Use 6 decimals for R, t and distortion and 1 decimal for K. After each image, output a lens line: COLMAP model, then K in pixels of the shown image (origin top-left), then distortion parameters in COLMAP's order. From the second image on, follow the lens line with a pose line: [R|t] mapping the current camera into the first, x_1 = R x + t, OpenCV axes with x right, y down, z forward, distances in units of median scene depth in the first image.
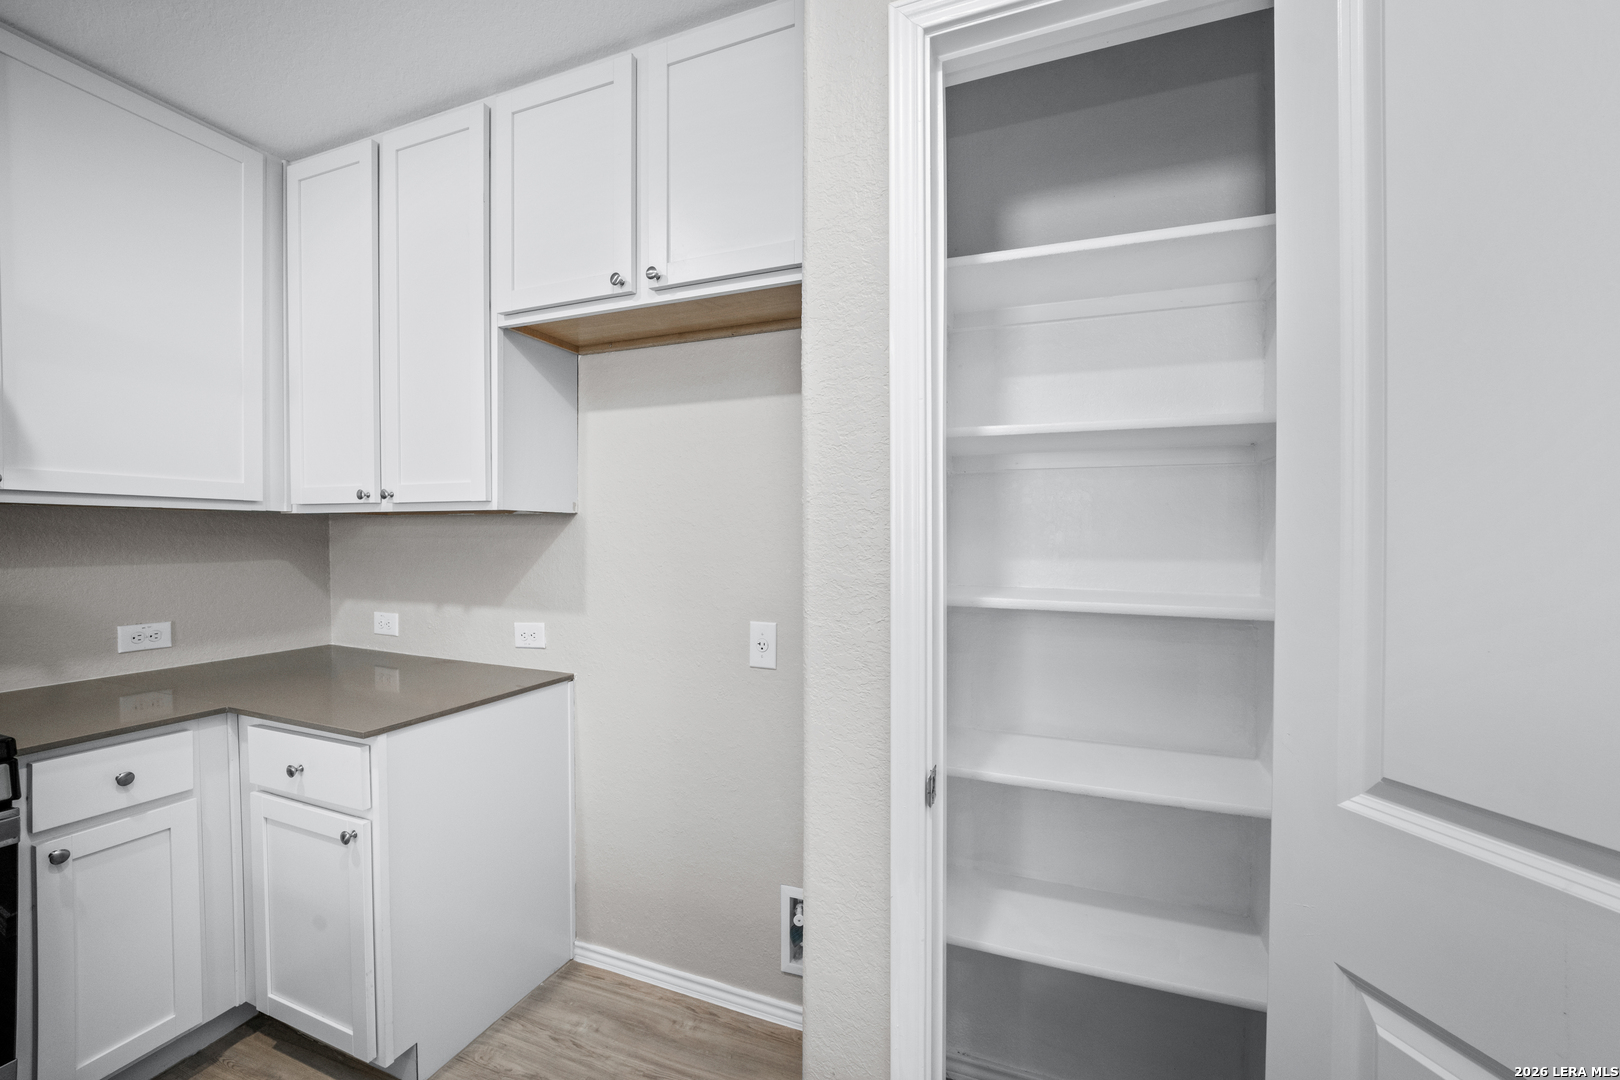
lens RADIAL K [[657.0, 0, 809.1], [0, 657.0, 551.8], [0, 0, 1]] dist [-0.015182, -0.000163]
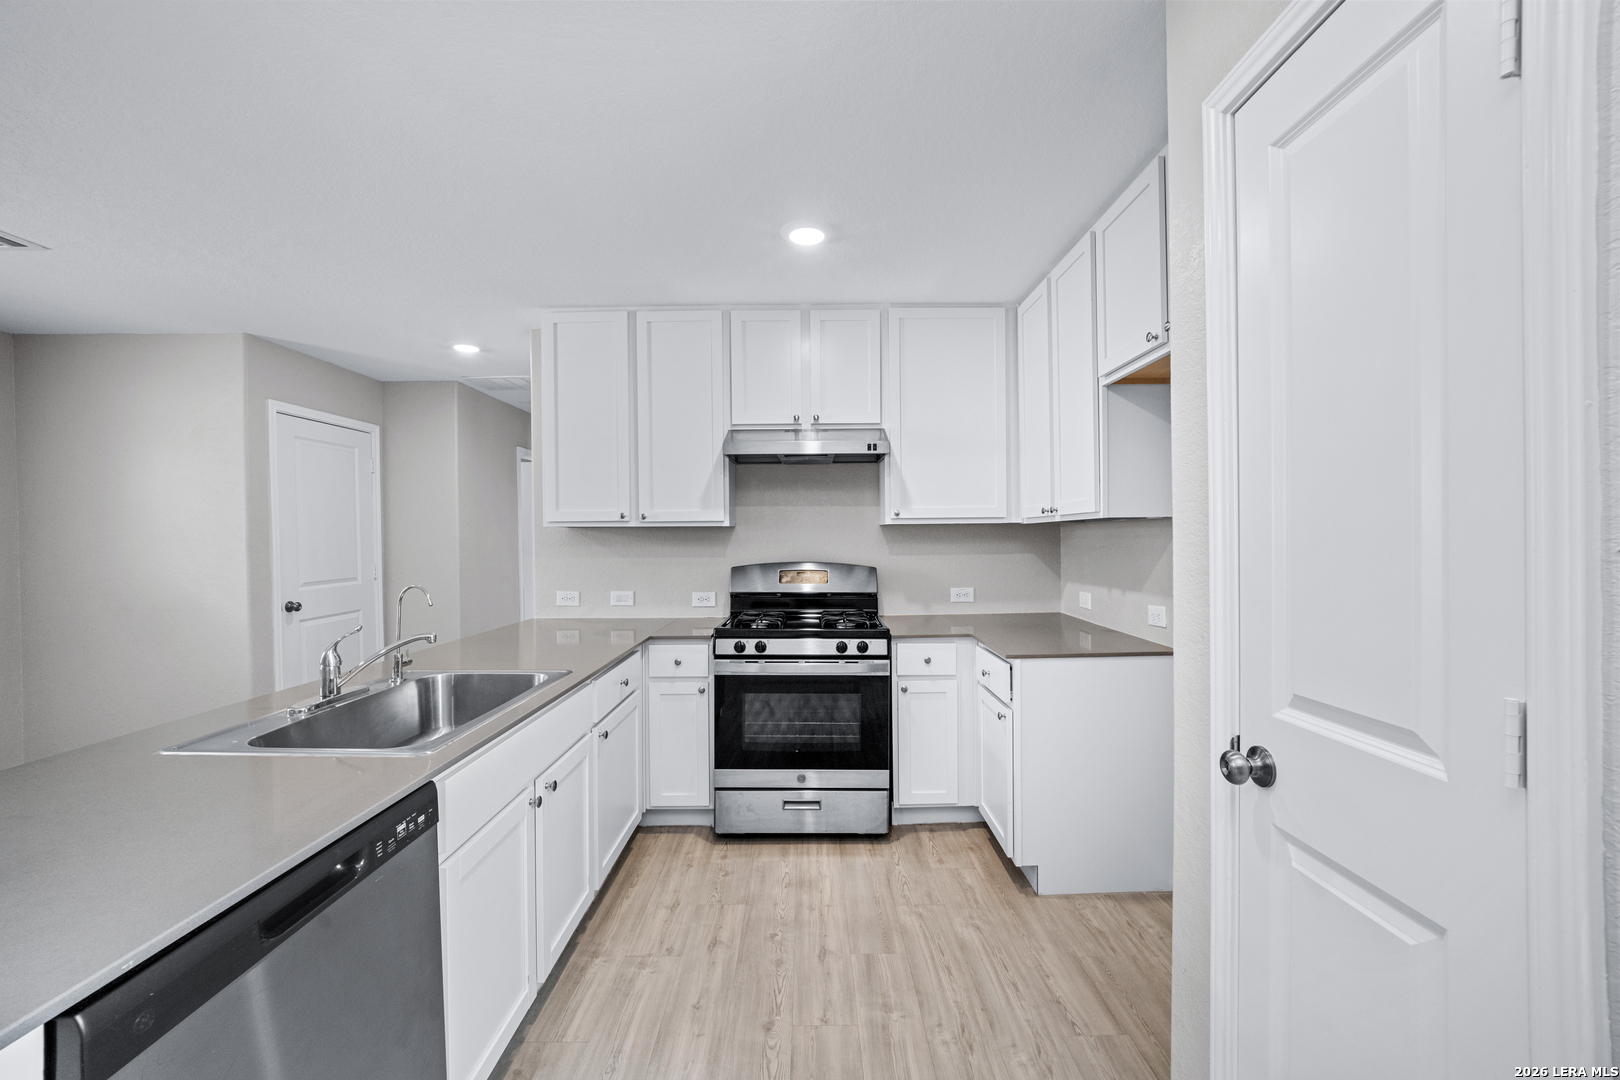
lens RADIAL K [[665.4, 0, 810.0], [0, 665.4, 540.0], [0, 0, 1]] dist [-0.000225, 0.000096]
pose [[0.367973, -0.007445, -0.929807, 0.592541], [-0.009179, 0.999890, -0.011639, 0.004469], [0.929791, 0.012818, 0.367864, -0.087195]]
